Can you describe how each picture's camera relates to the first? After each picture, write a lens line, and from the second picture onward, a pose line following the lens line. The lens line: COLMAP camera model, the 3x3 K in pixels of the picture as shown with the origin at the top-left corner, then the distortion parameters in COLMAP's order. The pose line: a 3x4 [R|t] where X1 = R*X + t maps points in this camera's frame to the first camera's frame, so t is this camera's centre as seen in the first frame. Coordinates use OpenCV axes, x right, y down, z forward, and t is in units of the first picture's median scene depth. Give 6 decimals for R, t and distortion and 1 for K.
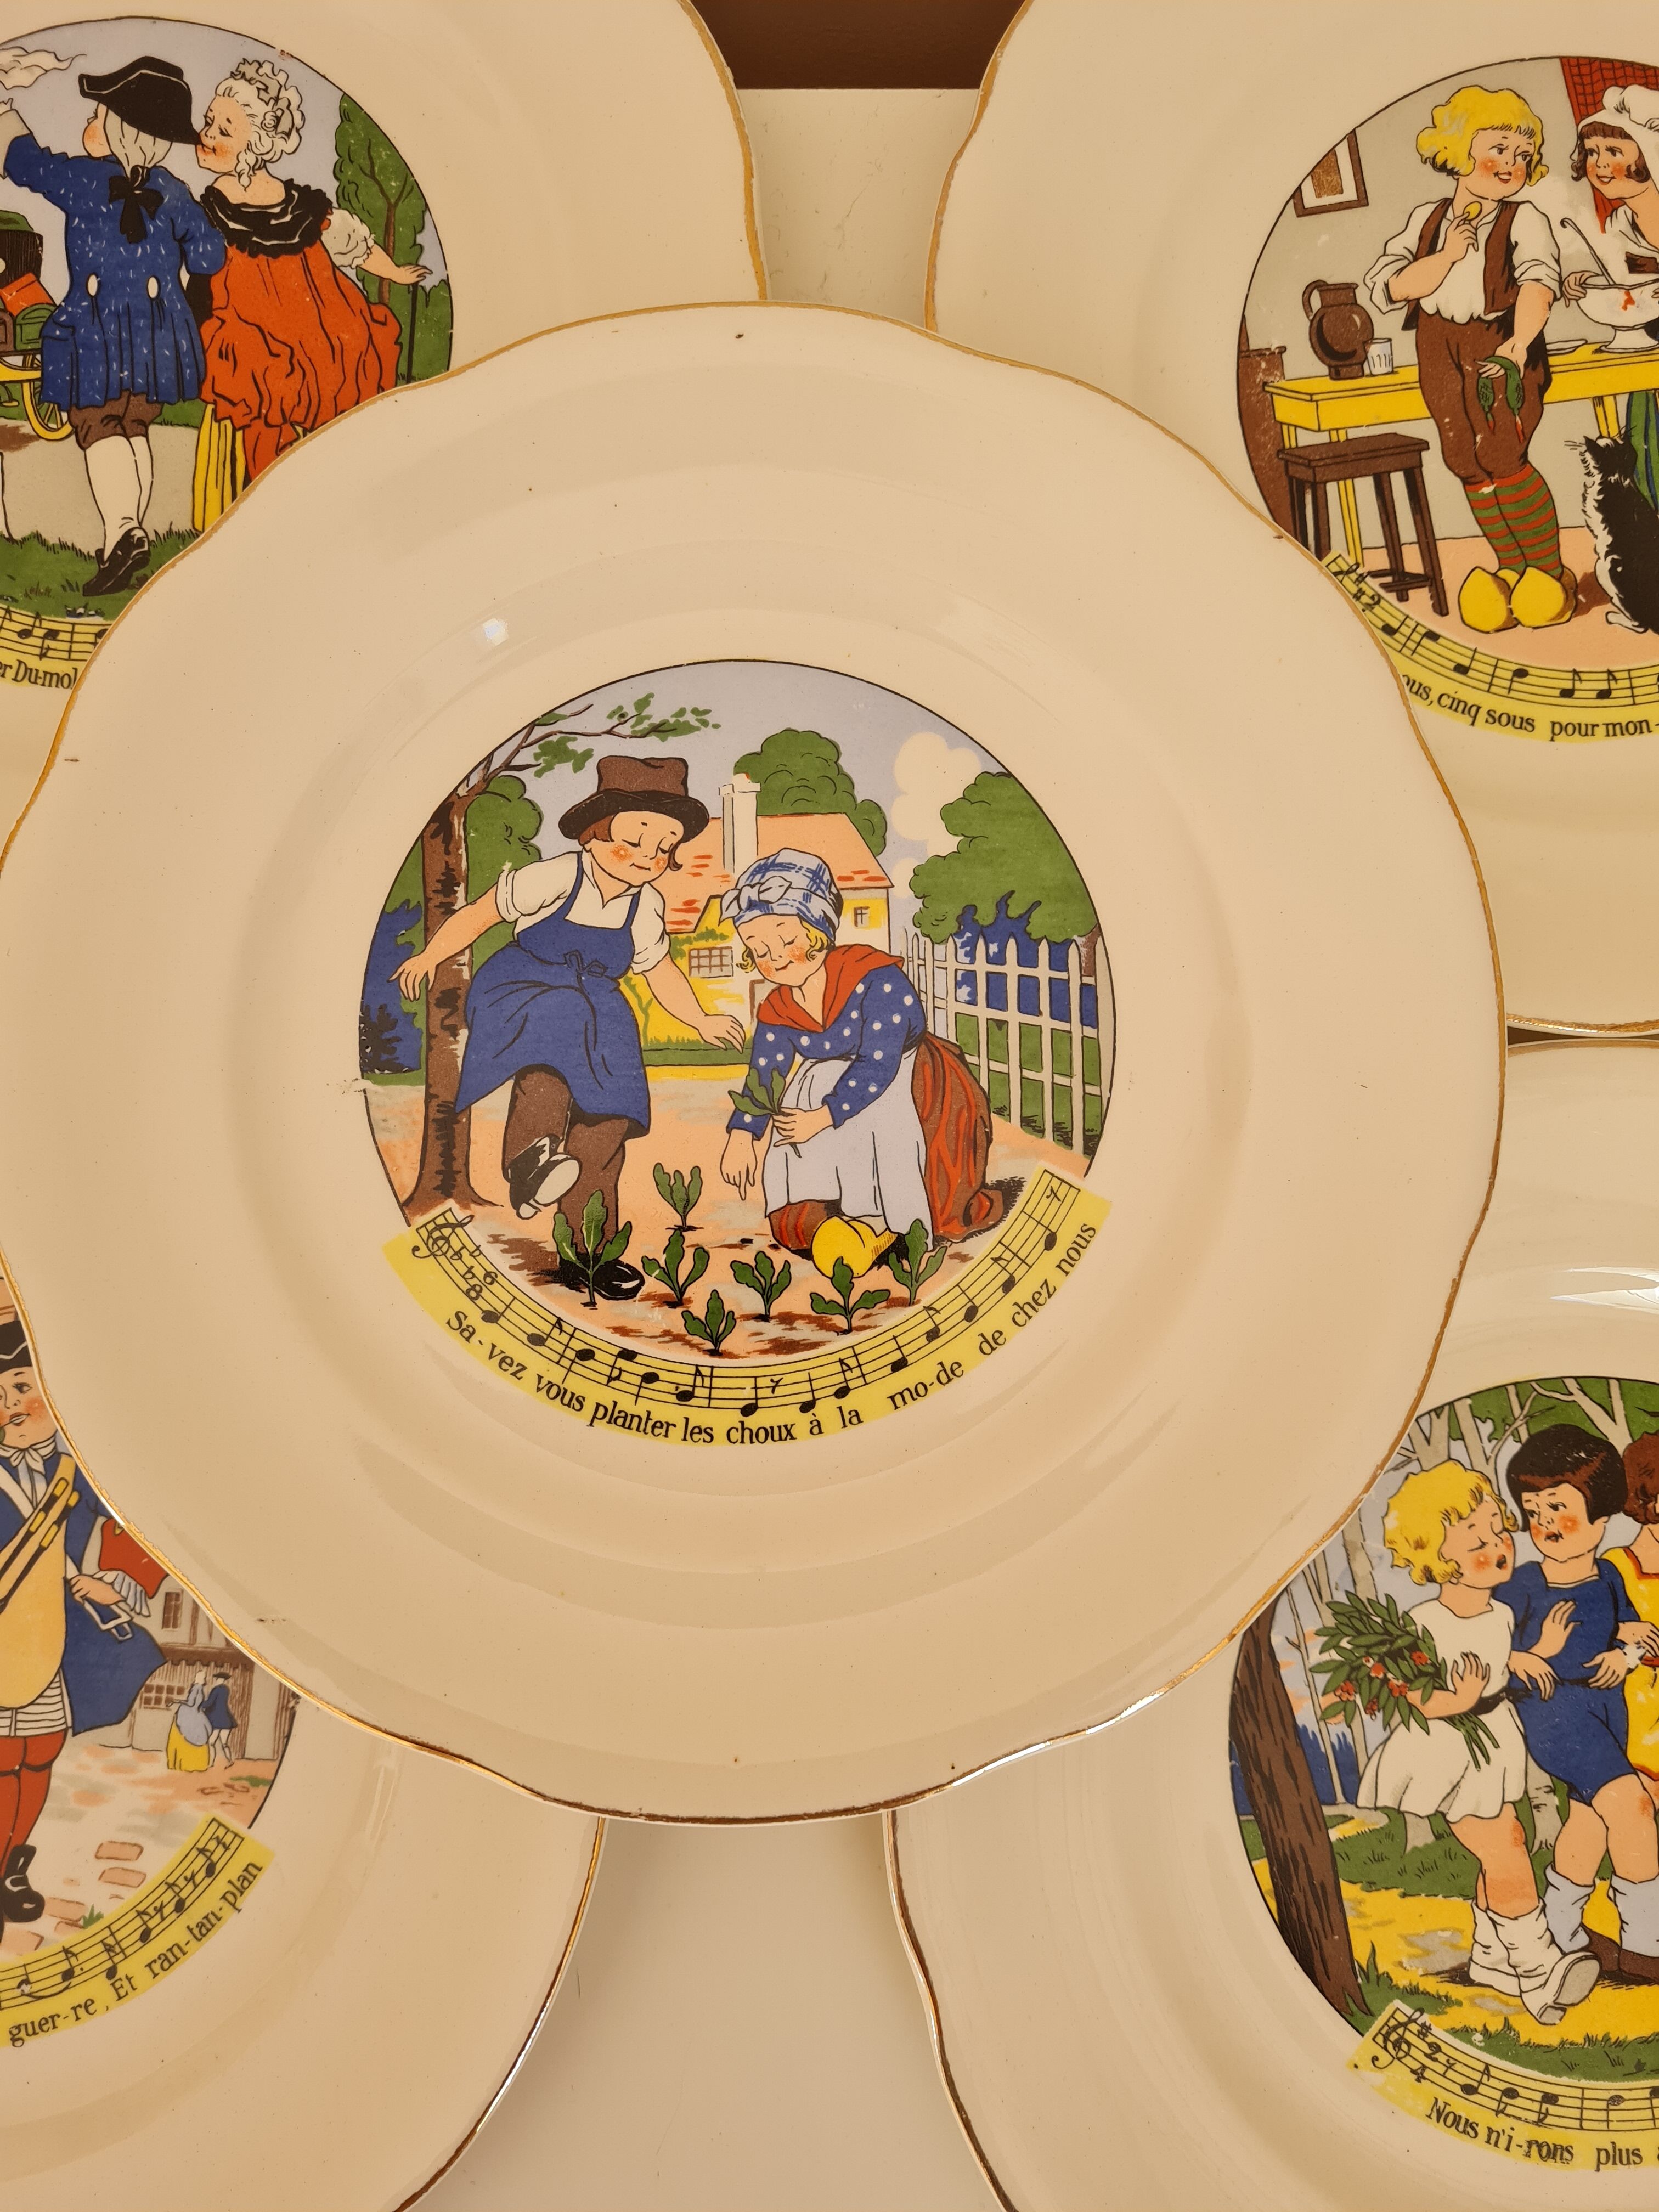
lens RADIAL K [[1970.0, 0, 834.7], [0, 1970.0, 1108.1], [0, 0, 1]] dist [0.008434, -0.053551]
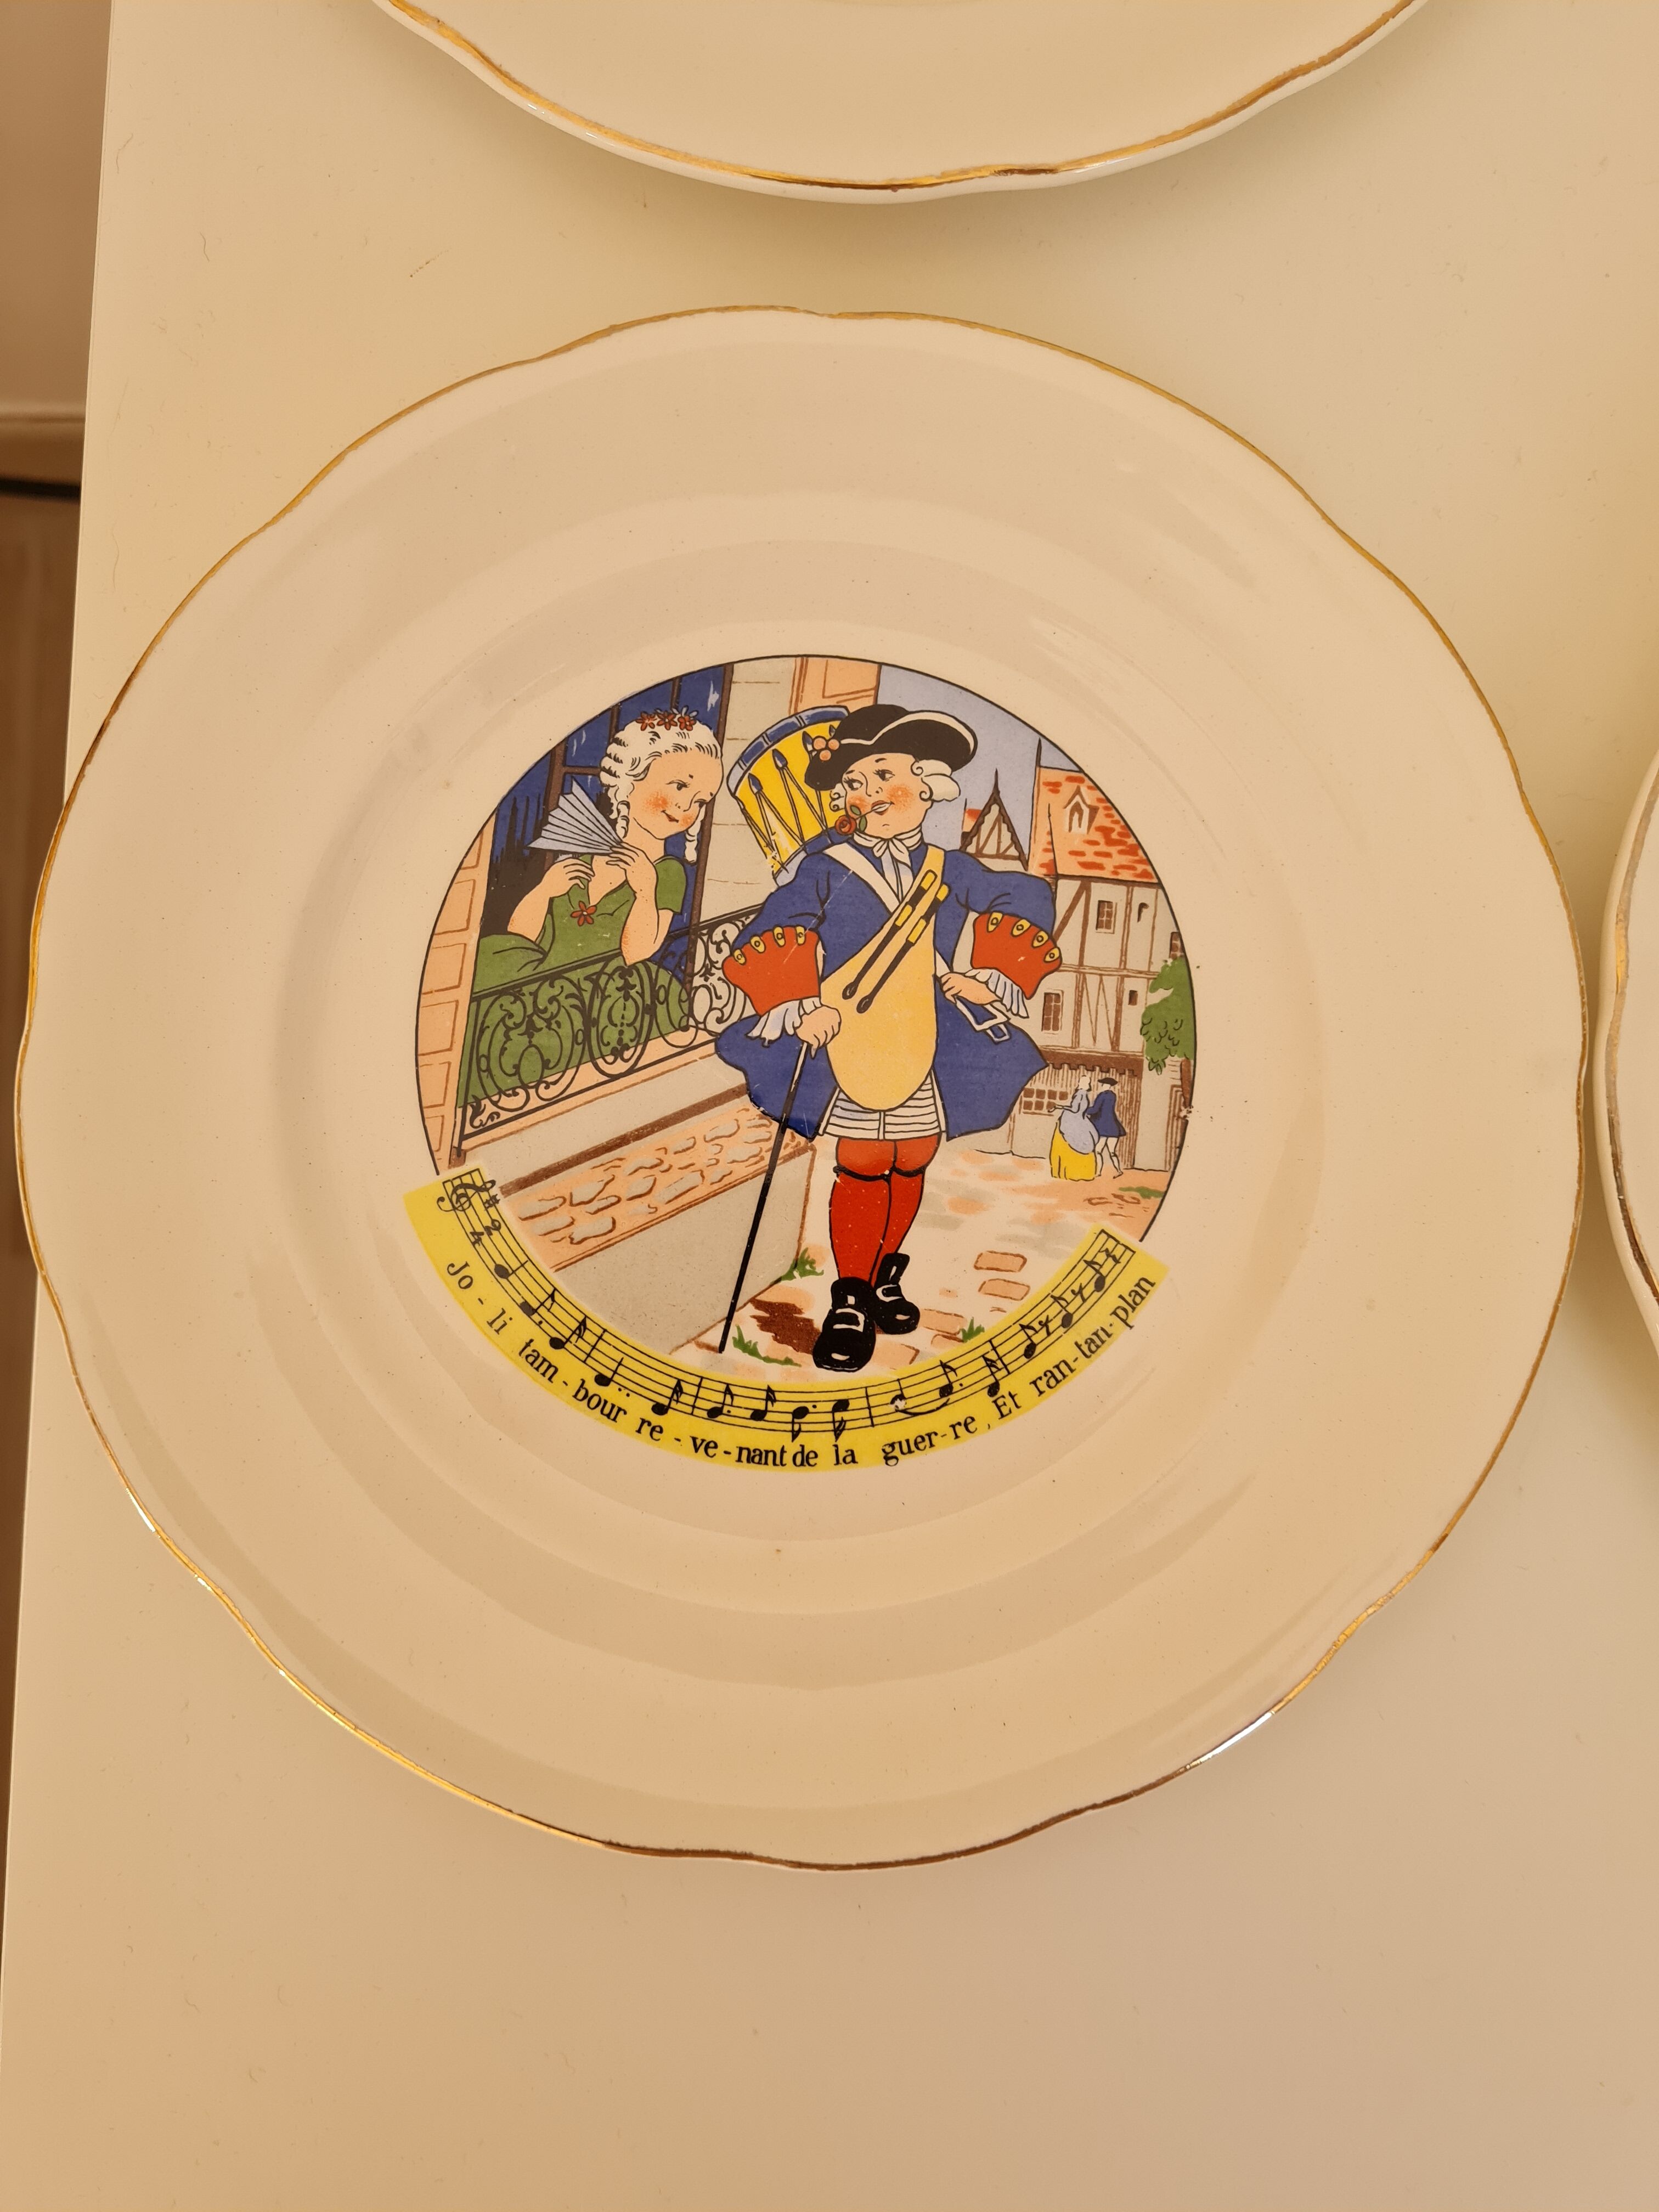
lens RADIAL K [[1970.0, 0, 748.5], [0, 1970.0, 1160.4], [0, 0, 1]] dist [0.008434, -0.053551]
pose [[0.999120, 0.027278, -0.031867, -0.448490], [-0.026379, 0.999251, 0.028307, 0.303014], [0.032615, -0.027441, 0.999091, 0.067424]]
